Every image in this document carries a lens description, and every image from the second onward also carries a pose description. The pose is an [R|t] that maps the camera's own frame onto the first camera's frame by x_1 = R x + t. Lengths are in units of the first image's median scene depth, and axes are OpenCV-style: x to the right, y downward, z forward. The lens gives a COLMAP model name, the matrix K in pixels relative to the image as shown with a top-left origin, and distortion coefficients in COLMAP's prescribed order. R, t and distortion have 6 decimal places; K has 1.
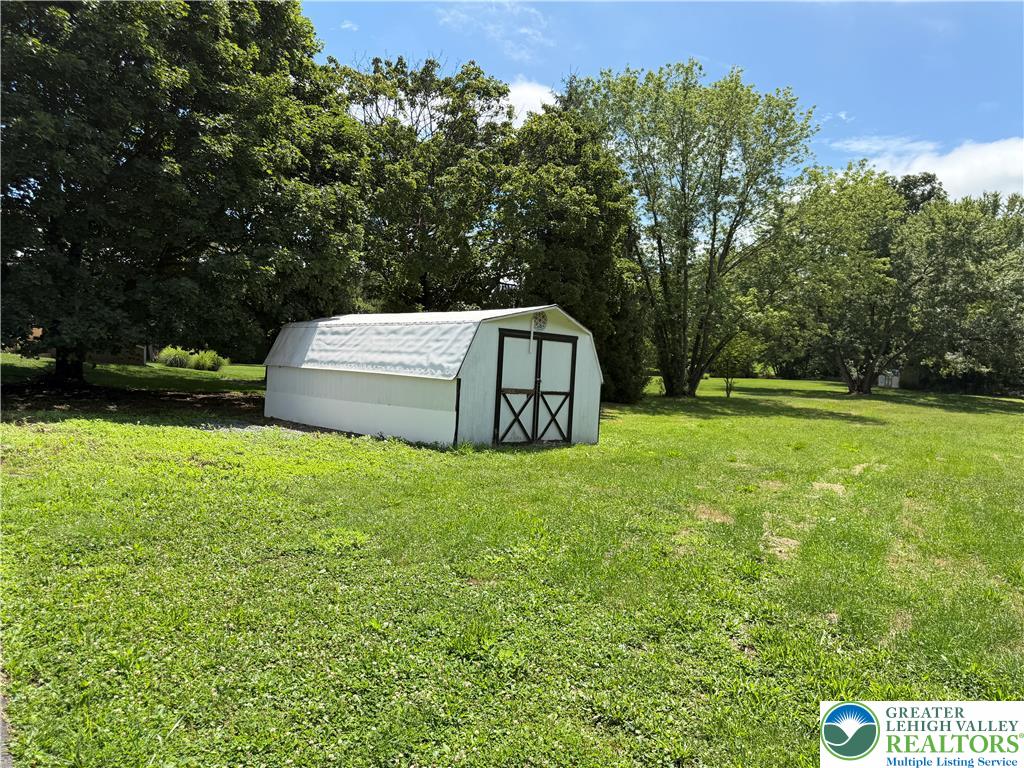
lens RADIAL K [[712.1, 0, 510.7], [0, 712.1, 385.4], [0, 0, 1]] dist [0.010368, -0.014059]
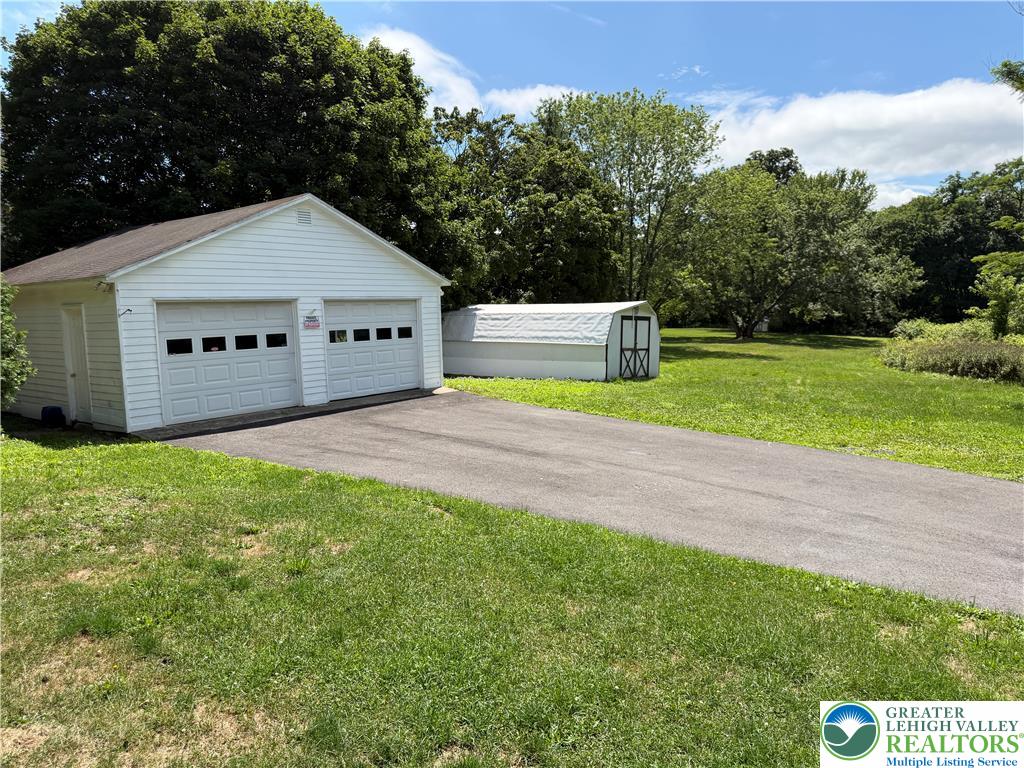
lens RADIAL K [[712.1, 0, 517.1], [0, 712.1, 390.1], [0, 0, 1]] dist [0.010368, -0.014059]
pose [[0.982766, -0.058616, 0.175316, -0.587875], [0.046403, 0.996254, 0.072971, -0.033596], [-0.178936, -0.063578, 0.981804, -0.737350]]
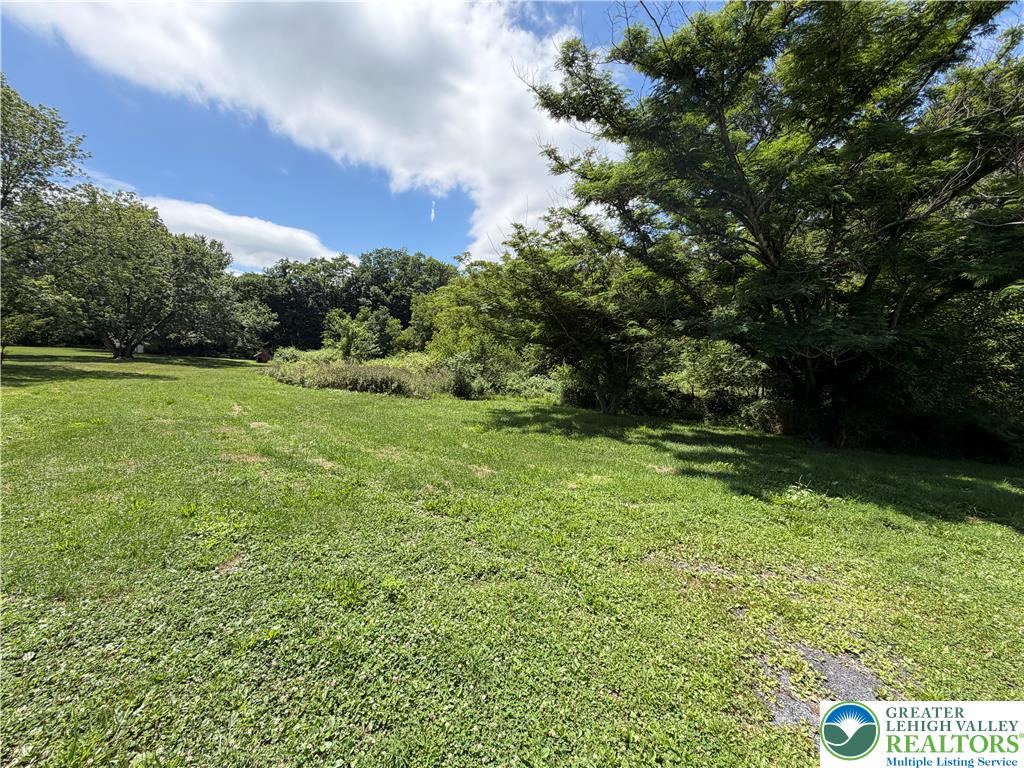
lens RADIAL K [[406.8, 0, 498.1], [0, 406.8, 386.7], [0, 0, 1]] dist [-0.001880, 0.000821]
pose [[0.318494, -0.091605, 0.943488, -0.199209], [0.004866, 0.995464, 0.095009, -0.022203], [-0.947912, -0.025669, 0.317495, 0.154995]]
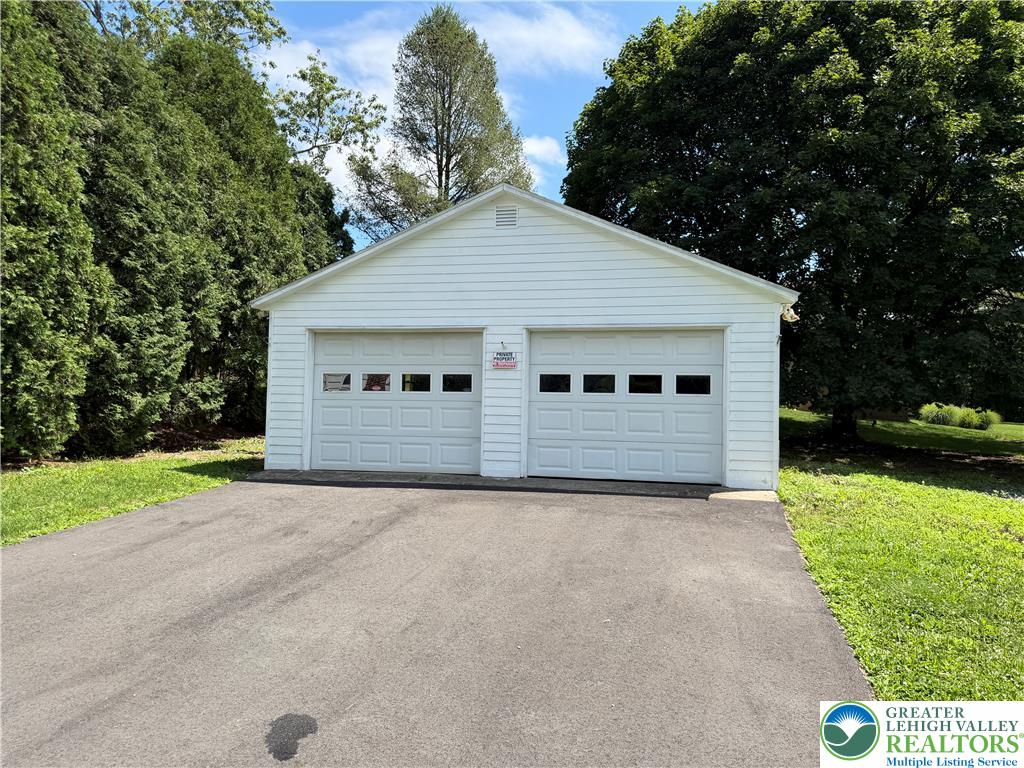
lens RADIAL K [[712.1, 0, 508.7], [0, 712.1, 387.3], [0, 0, 1]] dist [0.010368, -0.014059]
pose [[0.593316, -0.014188, -0.804845, -0.050122], [-0.043406, 0.997826, -0.049588, -0.003469], [0.803799, 0.064356, 0.591410, -0.028593]]
